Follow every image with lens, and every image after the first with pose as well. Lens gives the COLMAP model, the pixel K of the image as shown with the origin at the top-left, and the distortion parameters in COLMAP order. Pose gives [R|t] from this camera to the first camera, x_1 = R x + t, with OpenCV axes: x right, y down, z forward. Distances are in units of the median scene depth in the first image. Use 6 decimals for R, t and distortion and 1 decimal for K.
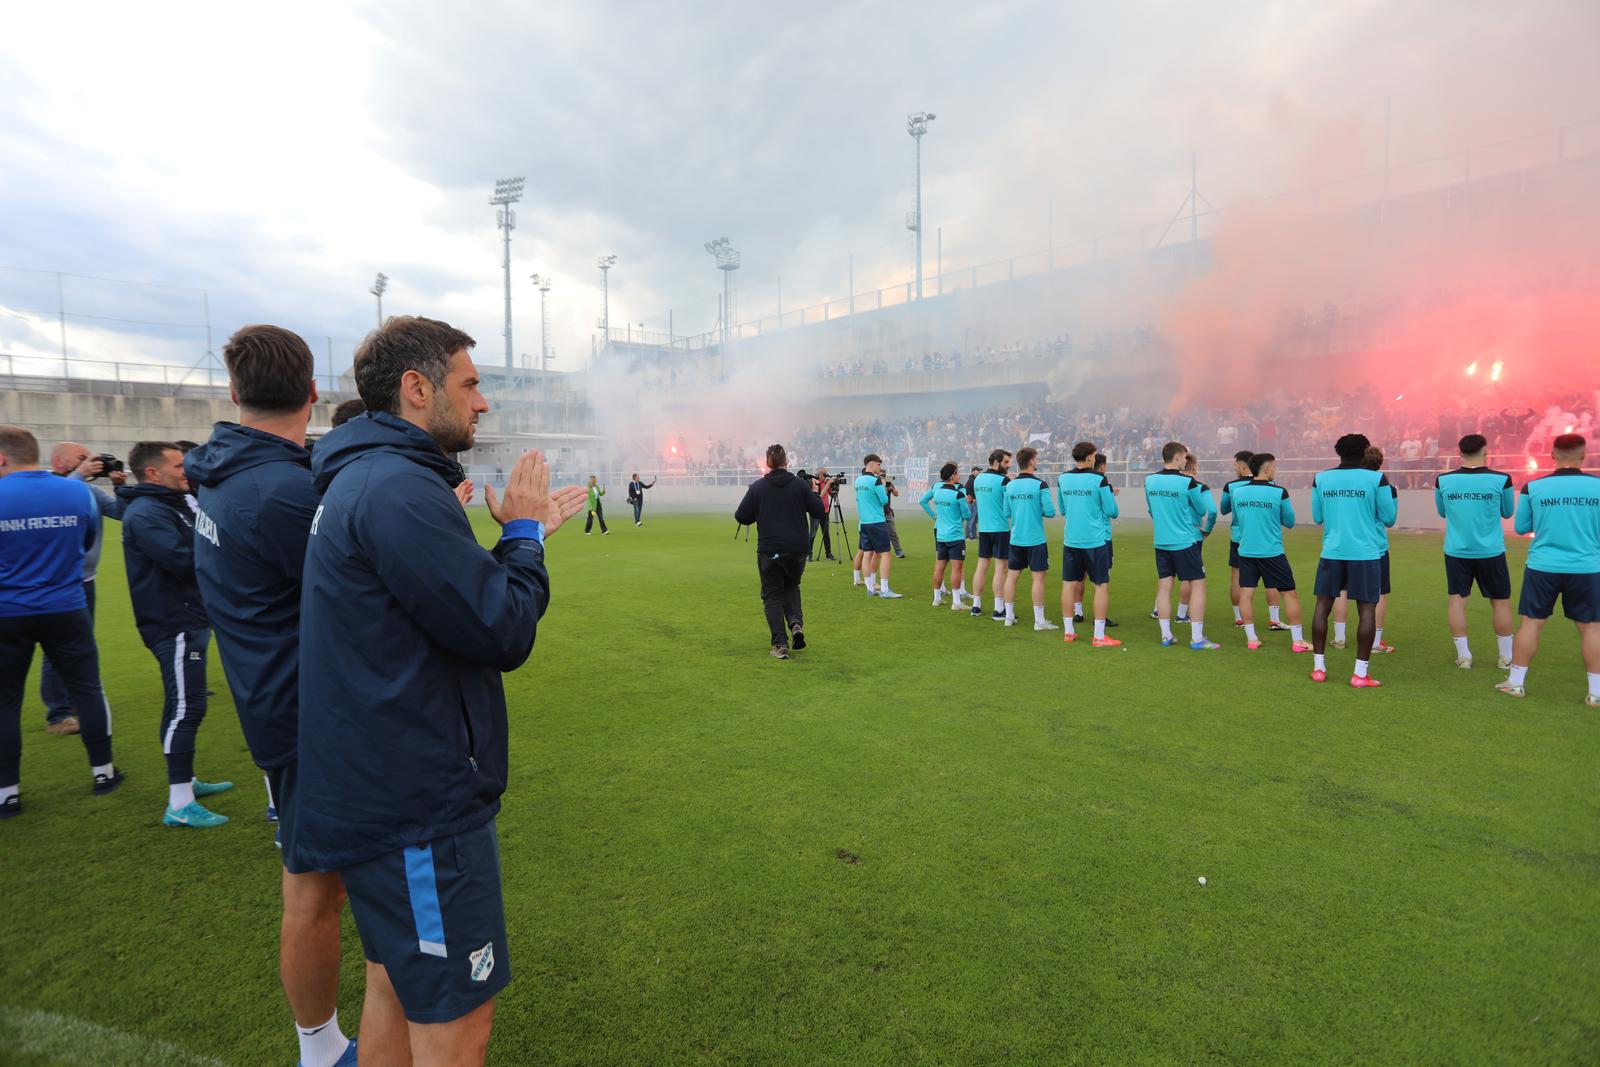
lens RADIAL K [[787.9, 0, 796.4], [0, 787.9, 528.7], [0, 0, 1]] dist [-0.061640, 0.023928]
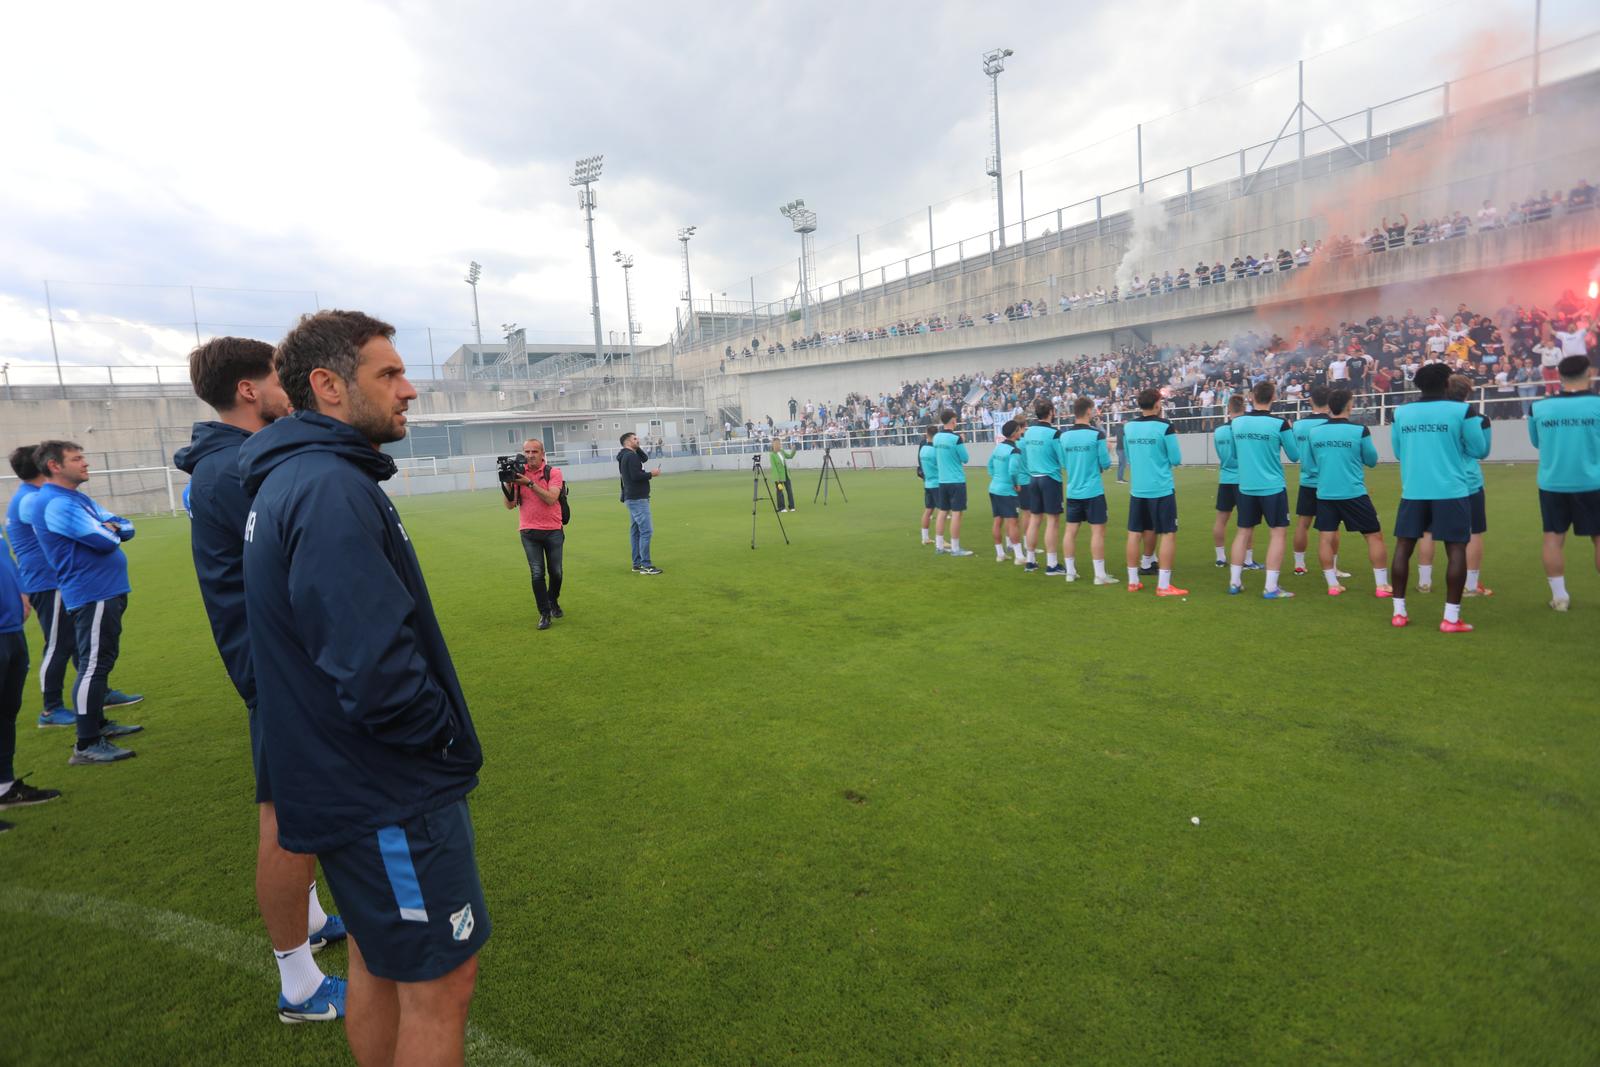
lens RADIAL K [[787.9, 0, 795.6], [0, 787.9, 530.5], [0, 0, 1]] dist [-0.061640, 0.023928]
pose [[0.991940, -0.037859, -0.120920, 0.097052], [0.043725, 0.997973, 0.046232, 0.002858], [0.118924, -0.051146, 0.991585, -0.038885]]
